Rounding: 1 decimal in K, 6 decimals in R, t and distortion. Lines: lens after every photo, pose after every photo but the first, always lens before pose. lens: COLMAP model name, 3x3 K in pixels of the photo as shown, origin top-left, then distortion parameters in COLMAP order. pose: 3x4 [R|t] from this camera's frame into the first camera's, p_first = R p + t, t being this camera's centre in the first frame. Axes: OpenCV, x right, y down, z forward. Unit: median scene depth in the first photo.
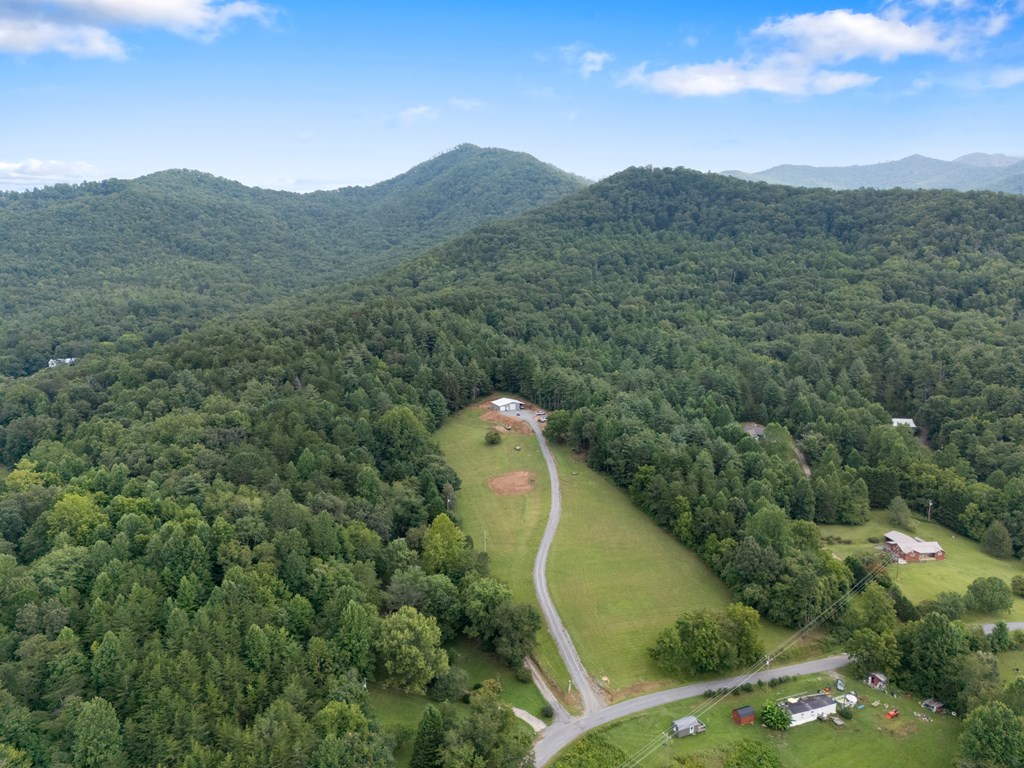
lens RADIAL K [[752.1, 0, 512.4], [0, 752.1, 379.9], [0, 0, 1]] dist [0.078061, -0.073333]
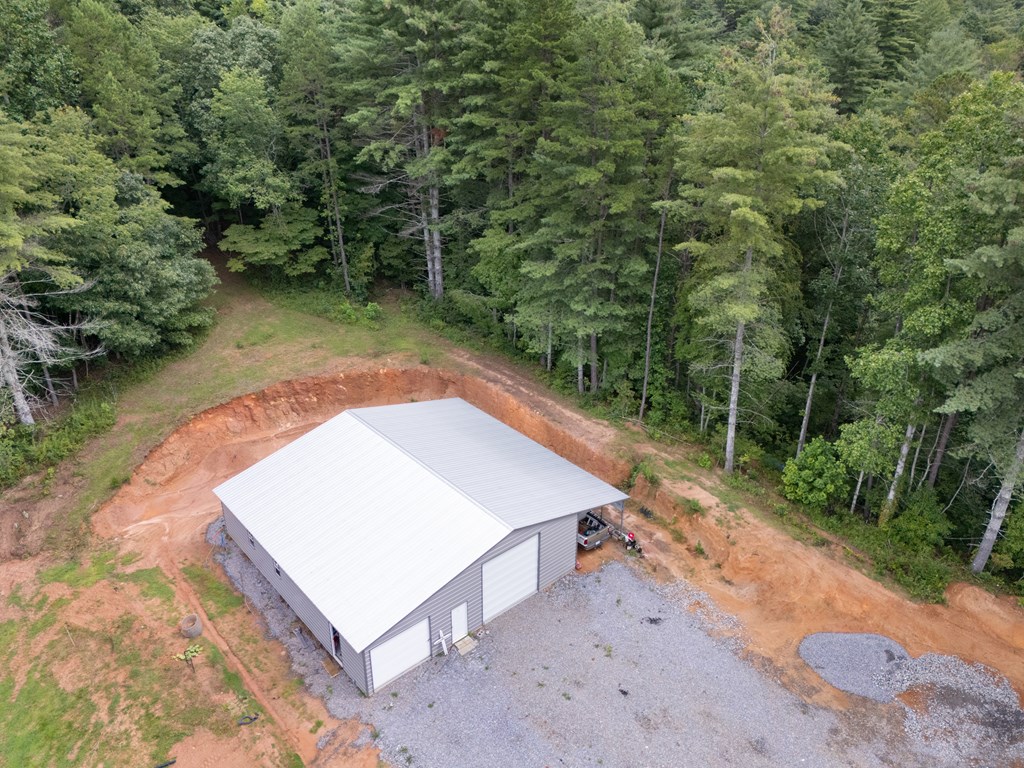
lens RADIAL K [[752.1, 0, 512.4], [0, 752.1, 379.9], [0, 0, 1]] dist [0.078061, -0.073333]
pose [[0.938152, -0.143594, 0.315043, -0.009920], [0.041319, 0.949870, 0.309901, -0.004514], [-0.343750, -0.277717, 0.897056, 0.414959]]
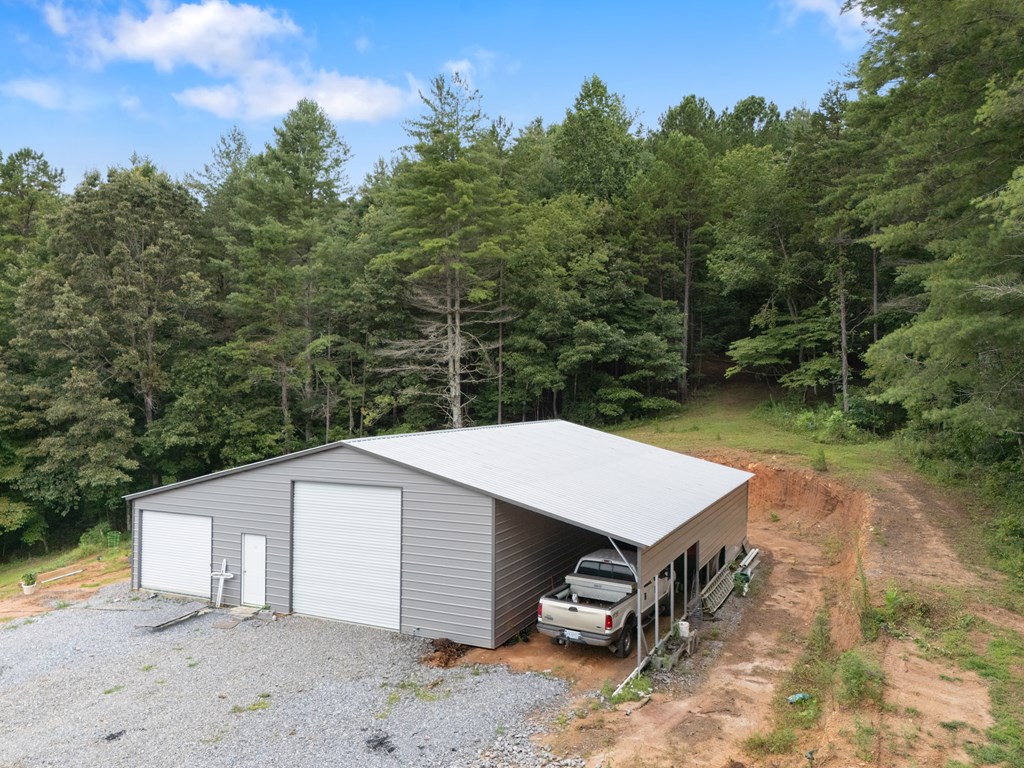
lens RADIAL K [[752.1, 0, 512.4], [0, 752.1, 379.9], [0, 0, 1]] dist [0.078061, -0.073333]
pose [[0.690495, 0.000400, -0.723337, 0.018018], [-0.110003, 0.988426, -0.104462, 0.012972], [0.714924, 0.151700, 0.682547, 0.433724]]
